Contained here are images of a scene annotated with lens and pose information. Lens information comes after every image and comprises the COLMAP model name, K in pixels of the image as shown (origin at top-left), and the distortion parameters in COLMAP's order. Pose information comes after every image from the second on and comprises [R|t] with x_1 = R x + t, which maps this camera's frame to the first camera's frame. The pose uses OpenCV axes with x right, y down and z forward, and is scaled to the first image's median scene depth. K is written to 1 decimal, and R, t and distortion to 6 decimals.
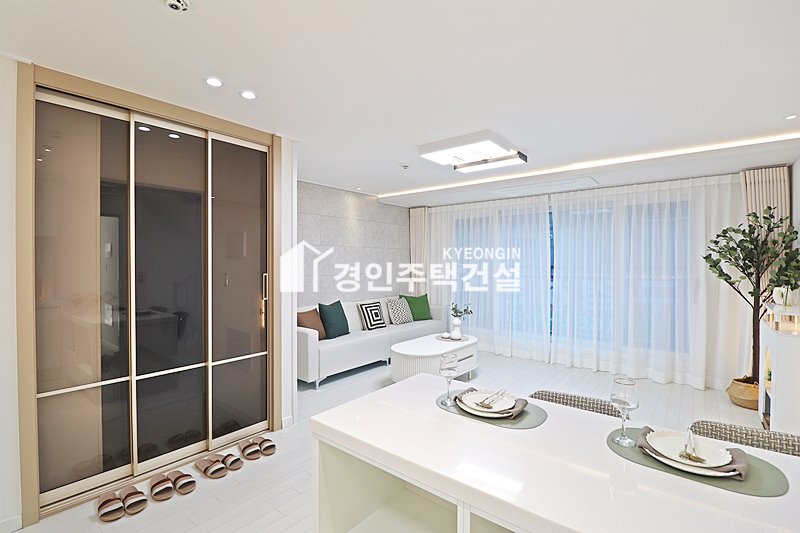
lens RADIAL K [[372.4, 0, 400.2], [0, 372.4, 263.9], [0, 0, 1]] dist [-0.000515, -0.013691]
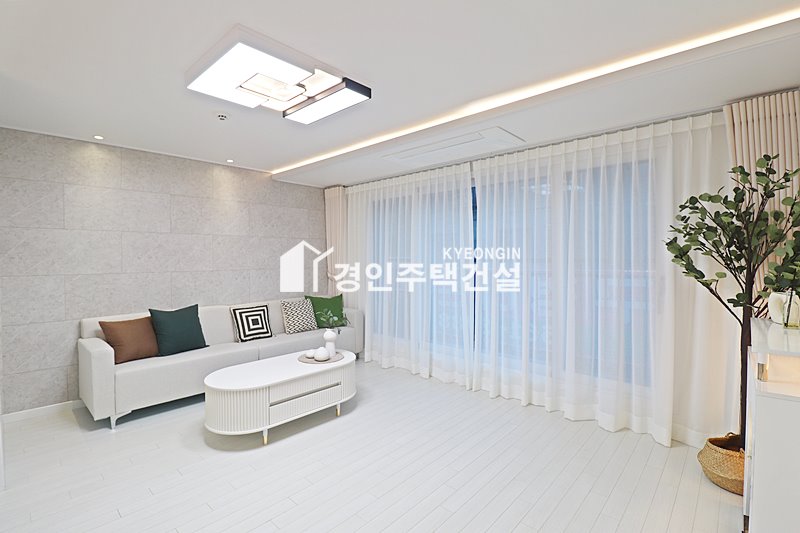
lens RADIAL K [[372.7, 0, 399.2], [0, 372.7, 260.6], [0, 0, 1]] dist [0.001157, -0.012221]
pose [[0.998130, -0.004370, -0.060969, 0.340799], [0.004597, 0.999983, 0.003591, 0.007150], [0.060952, -0.003865, 0.998133, 0.280397]]
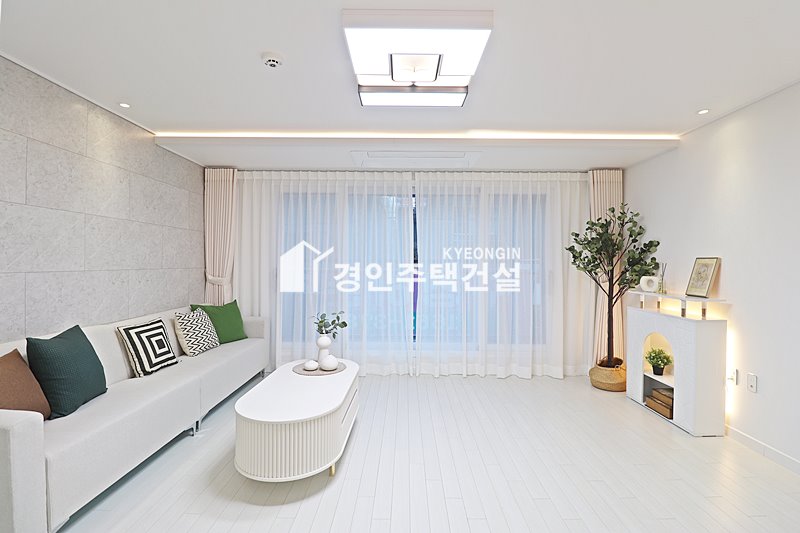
lens RADIAL K [[369.1, 0, 405.2], [0, 369.1, 262.2], [0, 0, 1]] dist [0.000229, -0.011794]
pose [[0.778967, 0.005595, 0.627040, -0.146352], [-0.003861, 0.999984, -0.004127, 0.020272], [-0.627053, 0.000793, 0.778976, 0.417176]]
